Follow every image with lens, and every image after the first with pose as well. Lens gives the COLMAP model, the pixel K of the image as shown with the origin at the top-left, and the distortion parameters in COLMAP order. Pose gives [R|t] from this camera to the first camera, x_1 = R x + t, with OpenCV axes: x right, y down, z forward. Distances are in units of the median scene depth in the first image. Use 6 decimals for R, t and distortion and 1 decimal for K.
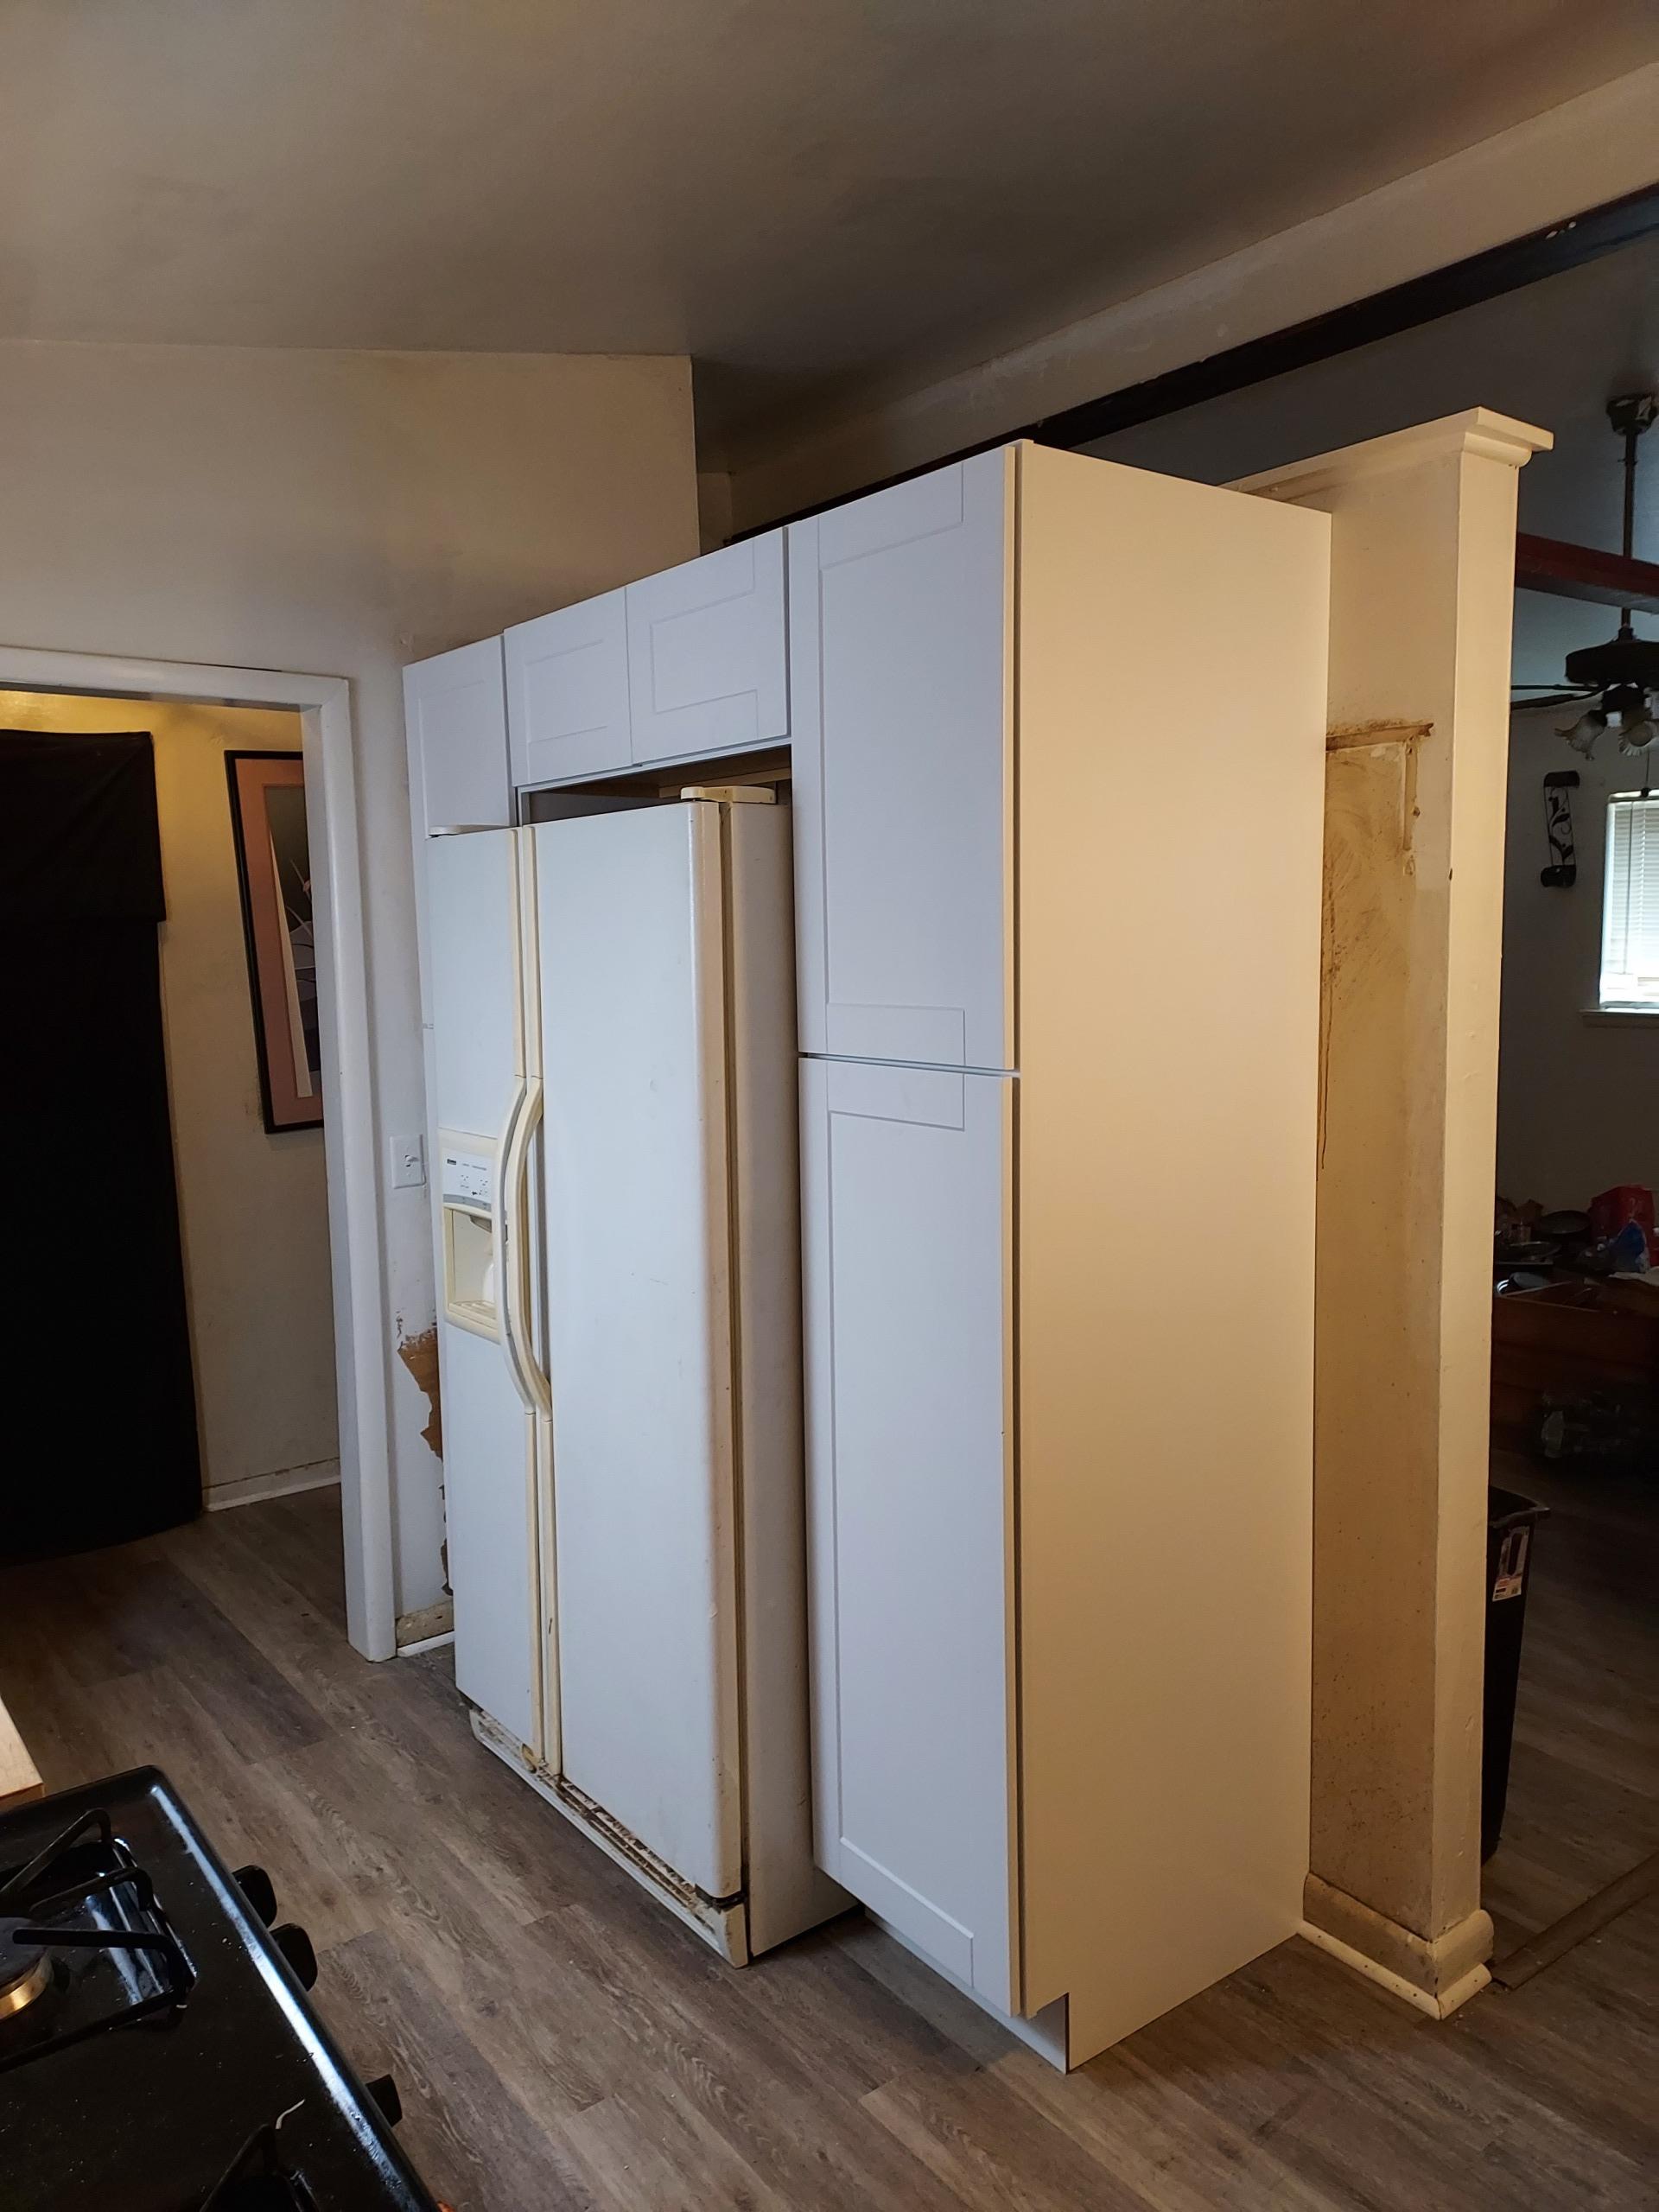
lens RADIAL K [[1563.4, 0, 824.5], [0, 1563.4, 1115.7], [0, 0, 1]] dist [0.031453, -0.000745]
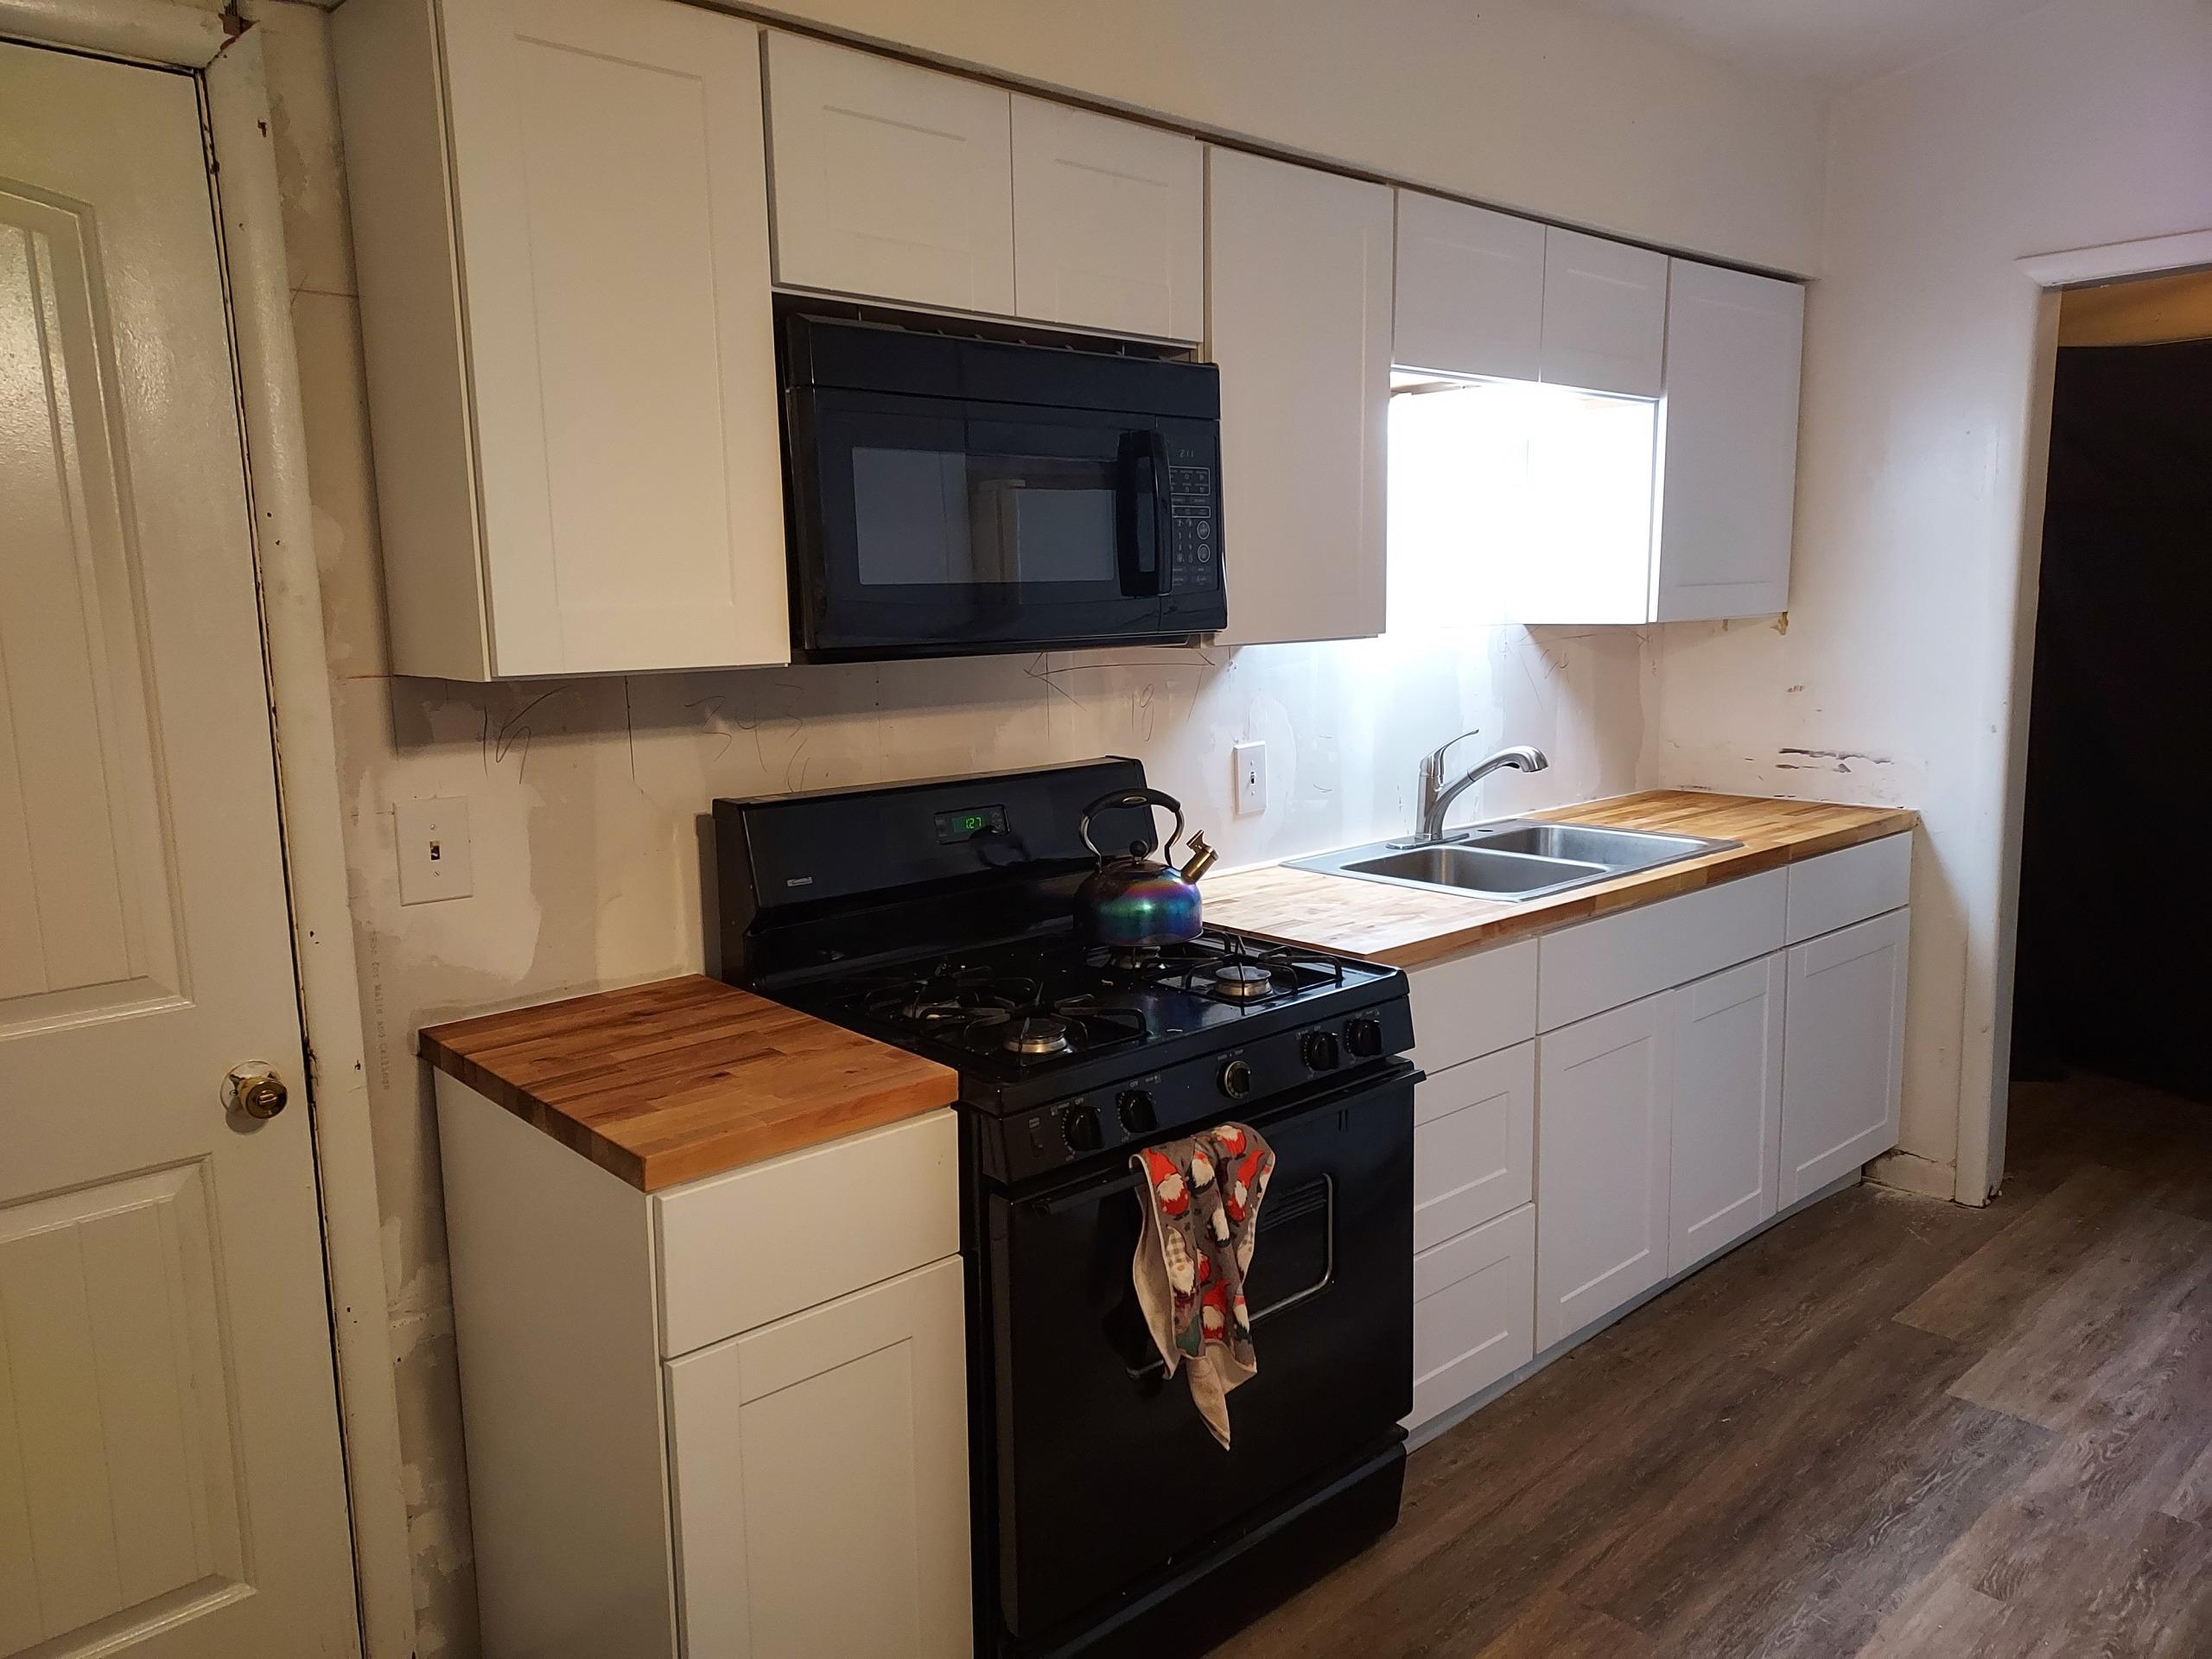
lens RADIAL K [[1563.4, 0, 1086.1], [0, 1563.4, 826.7], [0, 0, 1]] dist [0.031453, -0.000745]
pose [[0.078273, 0.164935, -0.983194, 0.765986], [-0.070444, 0.984669, 0.159574, -0.024735], [0.994440, 0.056770, 0.088691, 0.249047]]
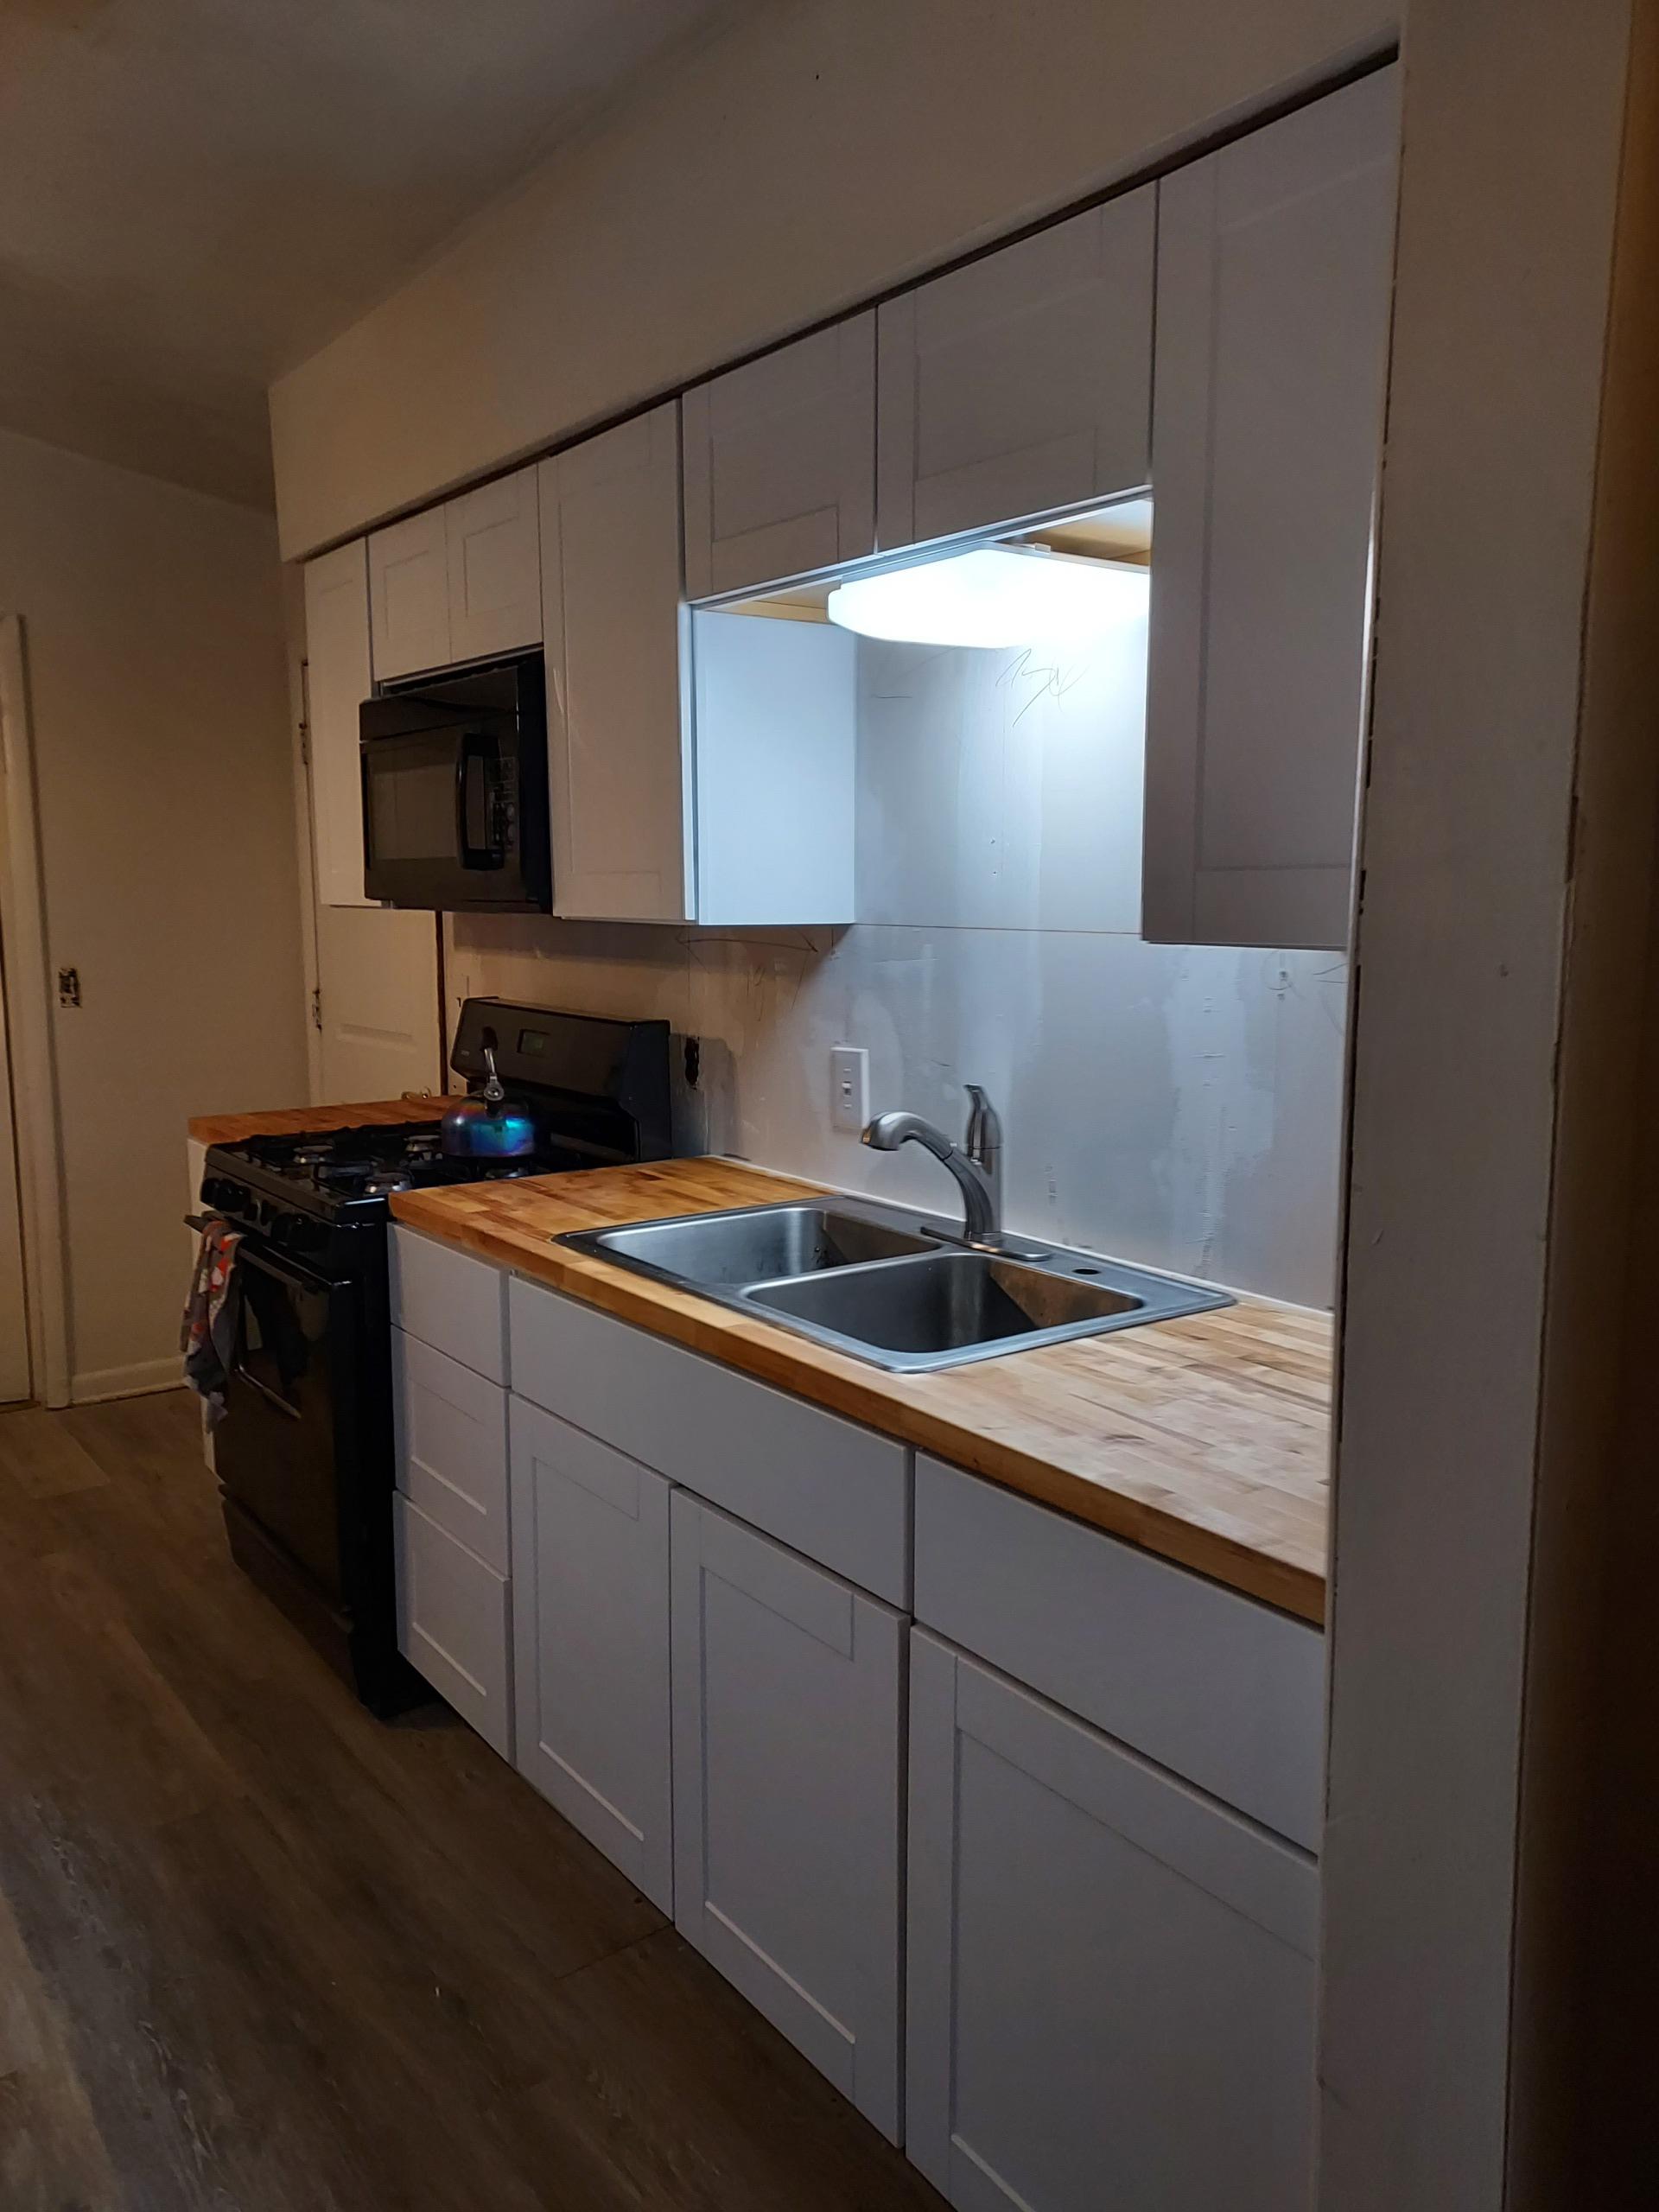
lens RADIAL K [[1563.4, 0, 812.1], [0, 1563.4, 1104.0], [0, 0, 1]] dist [0.031453, -0.000745]
pose [[-0.999935, 0.010894, 0.003322, -0.599913], [0.011364, 0.973541, 0.228229, -0.117615], [-0.000748, 0.228252, -0.973602, 1.702045]]
